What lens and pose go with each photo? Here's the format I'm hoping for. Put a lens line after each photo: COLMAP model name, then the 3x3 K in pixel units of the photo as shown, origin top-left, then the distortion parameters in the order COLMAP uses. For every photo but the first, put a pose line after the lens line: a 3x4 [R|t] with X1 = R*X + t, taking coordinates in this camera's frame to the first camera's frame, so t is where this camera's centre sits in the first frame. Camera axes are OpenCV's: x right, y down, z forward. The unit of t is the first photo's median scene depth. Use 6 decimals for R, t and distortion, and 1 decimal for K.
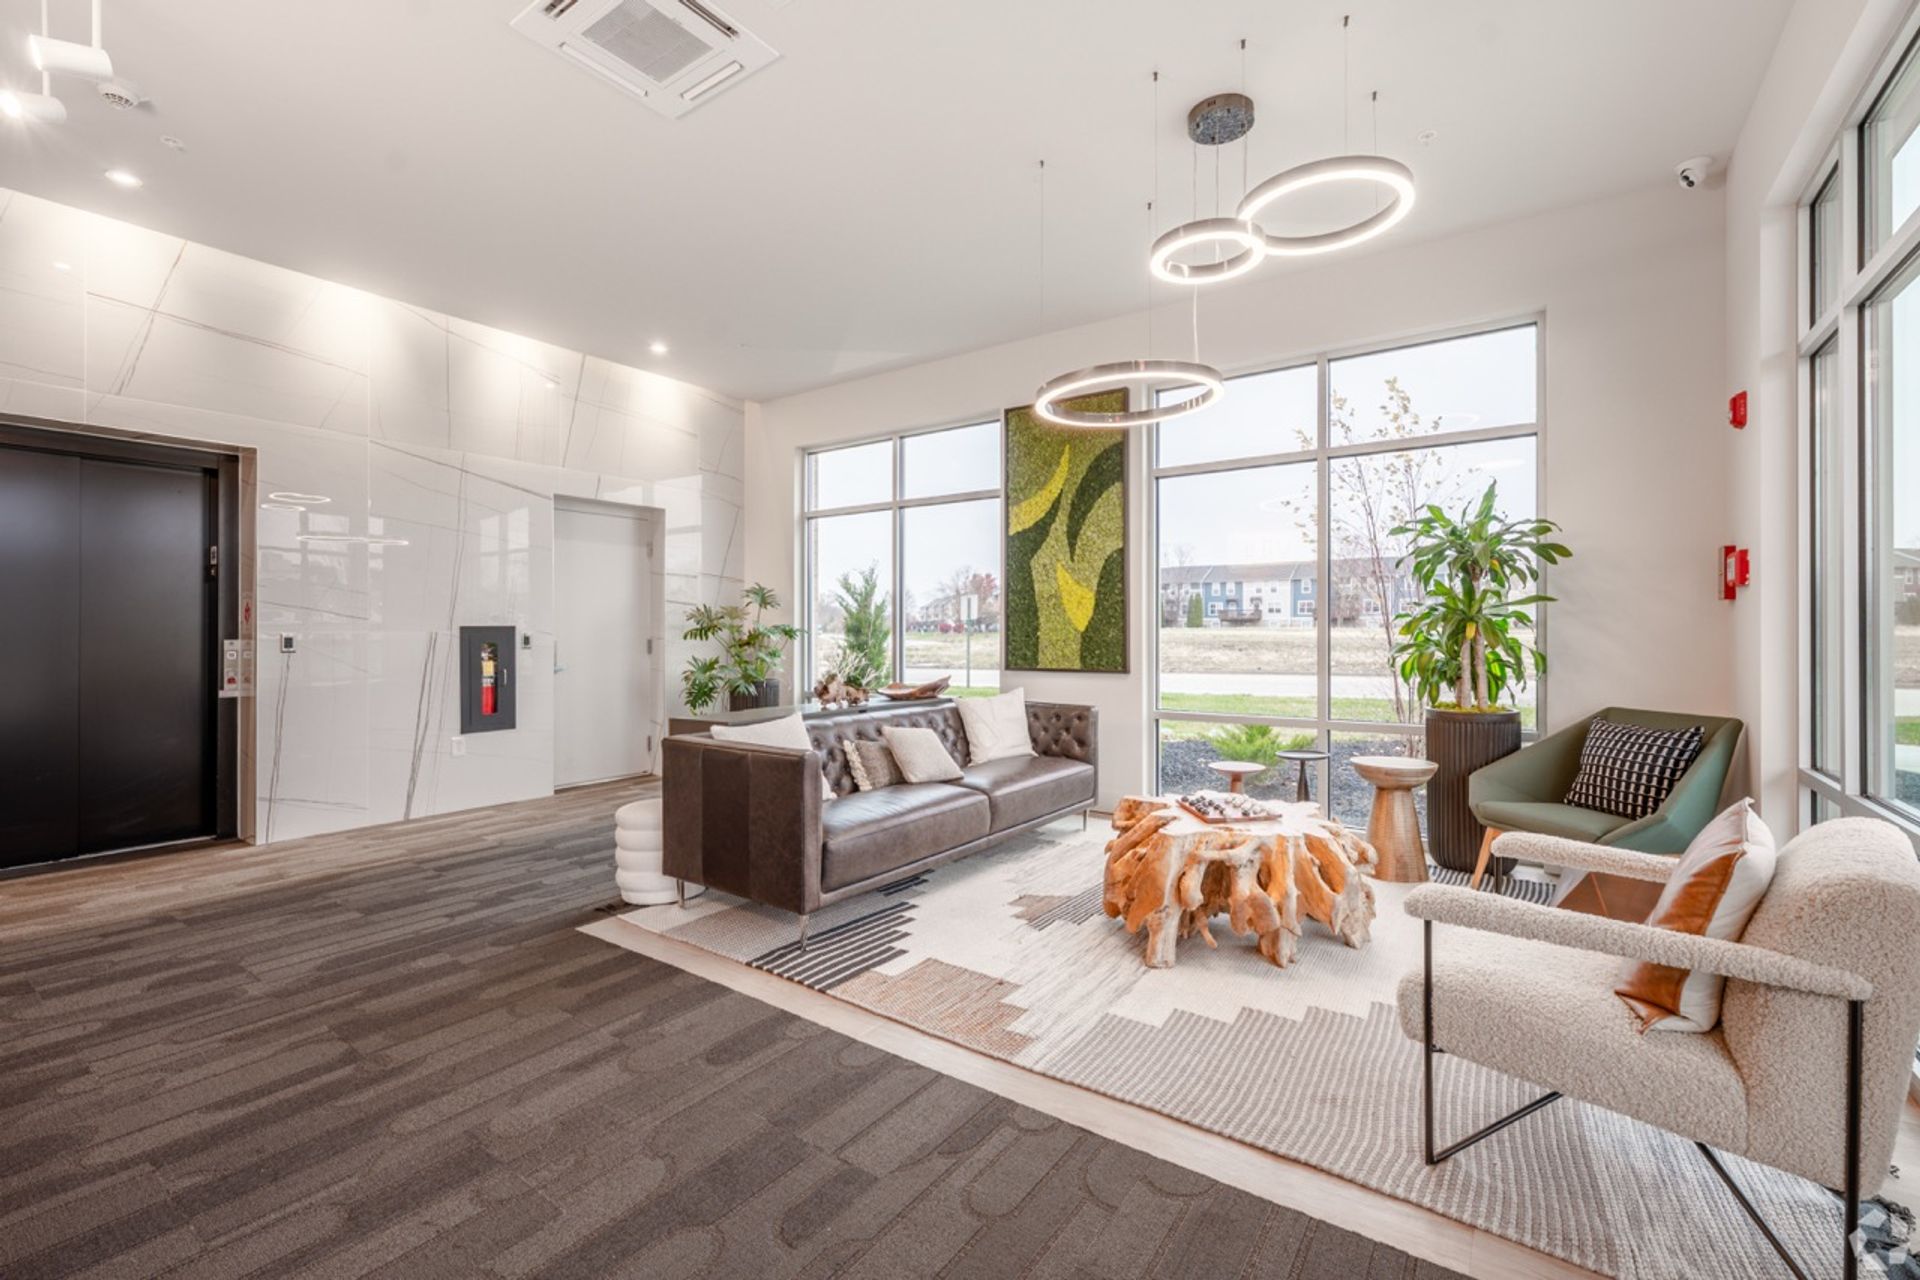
lens RADIAL K [[779.4, 0, 977.4], [0, 779.4, 630.8], [0, 0, 1]] dist [-0.002714, -0.000230]
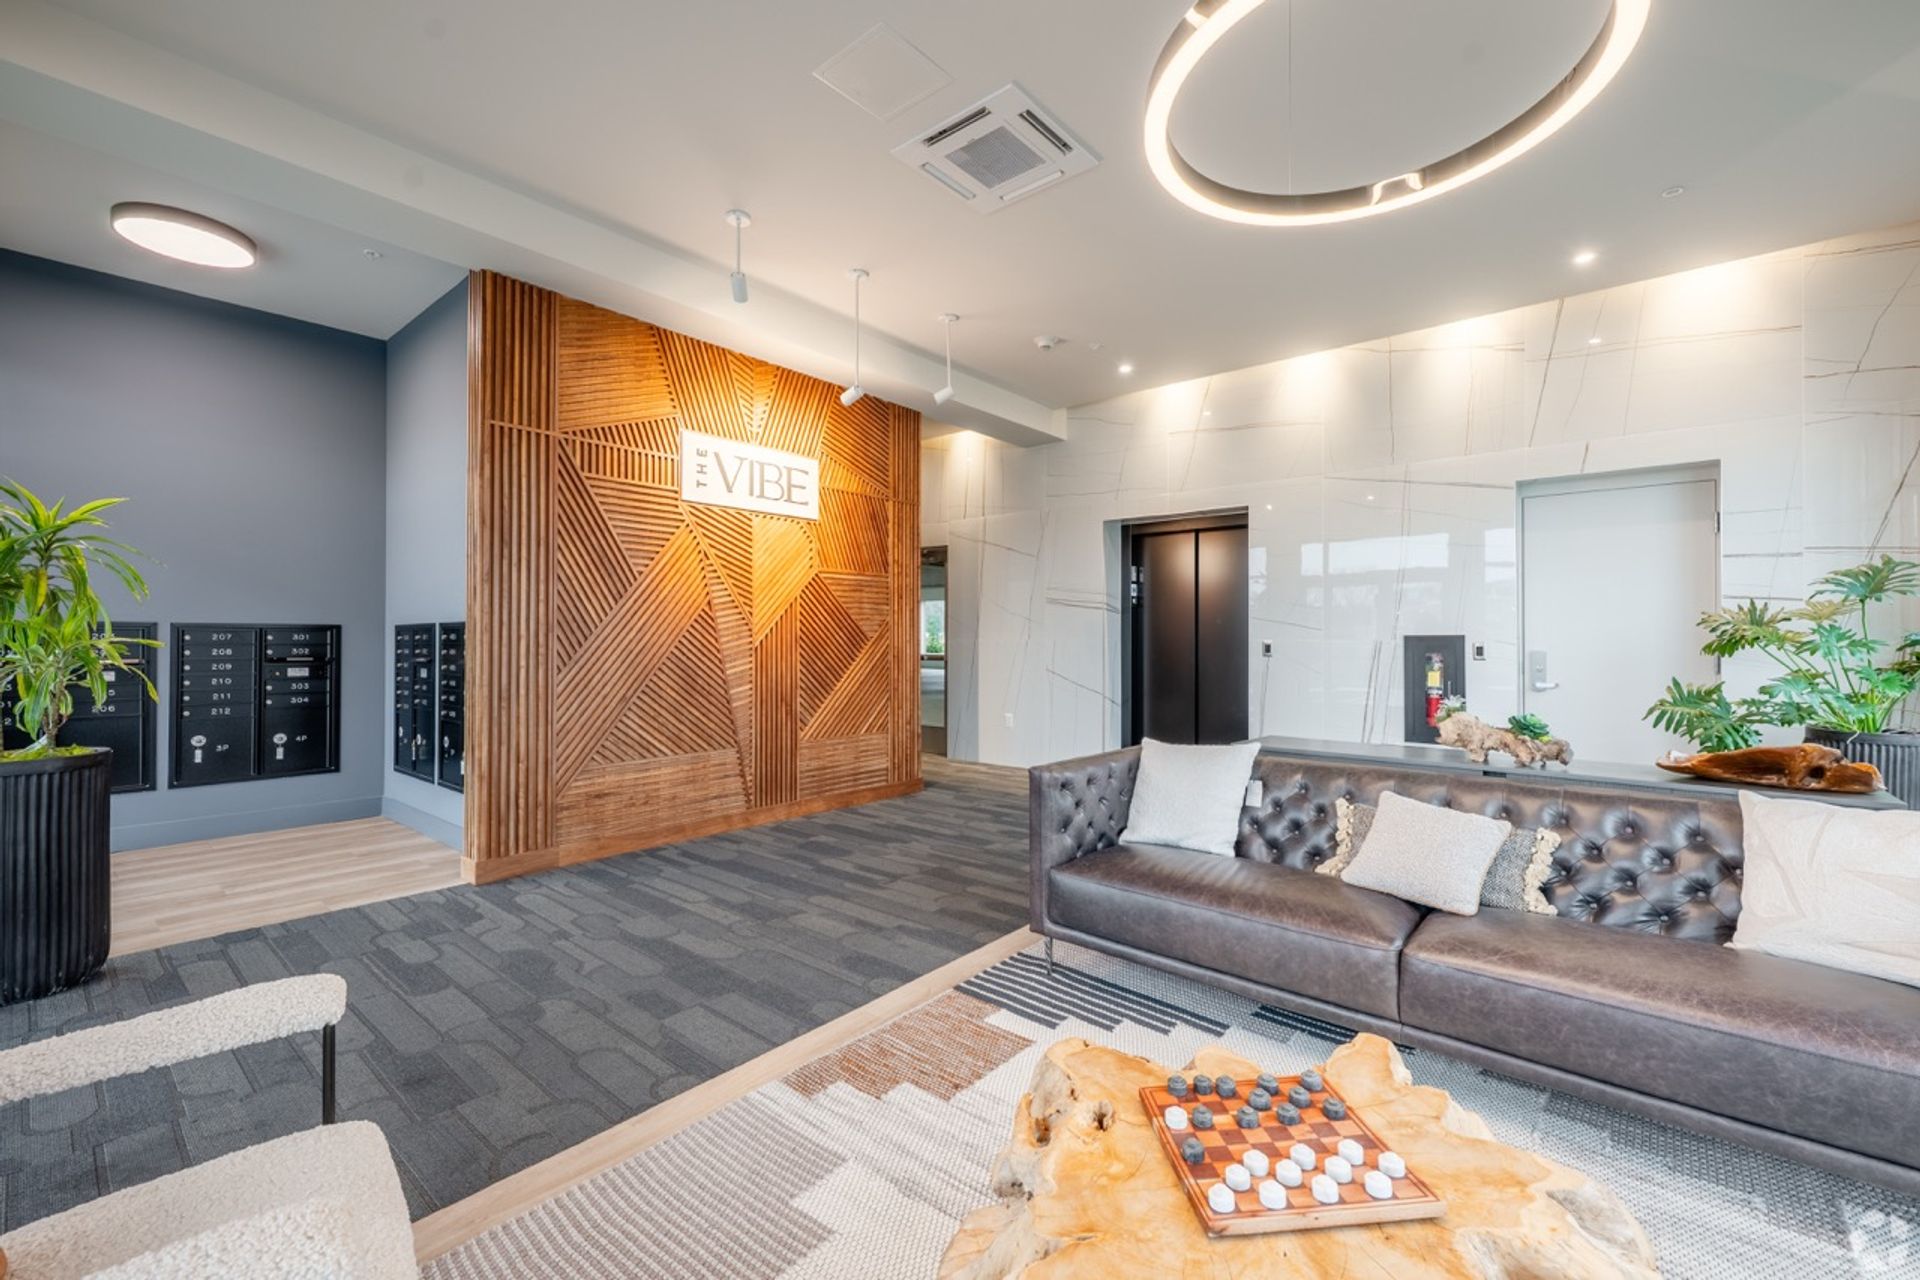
lens RADIAL K [[779.4, 0, 975.8], [0, 779.4, 637.9], [0, 0, 1]] dist [-0.002714, -0.000230]
pose [[-0.054285, 0.001457, -0.998524, 0.832797], [-0.003127, 0.999994, 0.001630, -0.006216], [0.998521, 0.003211, -0.054280, 1.077048]]
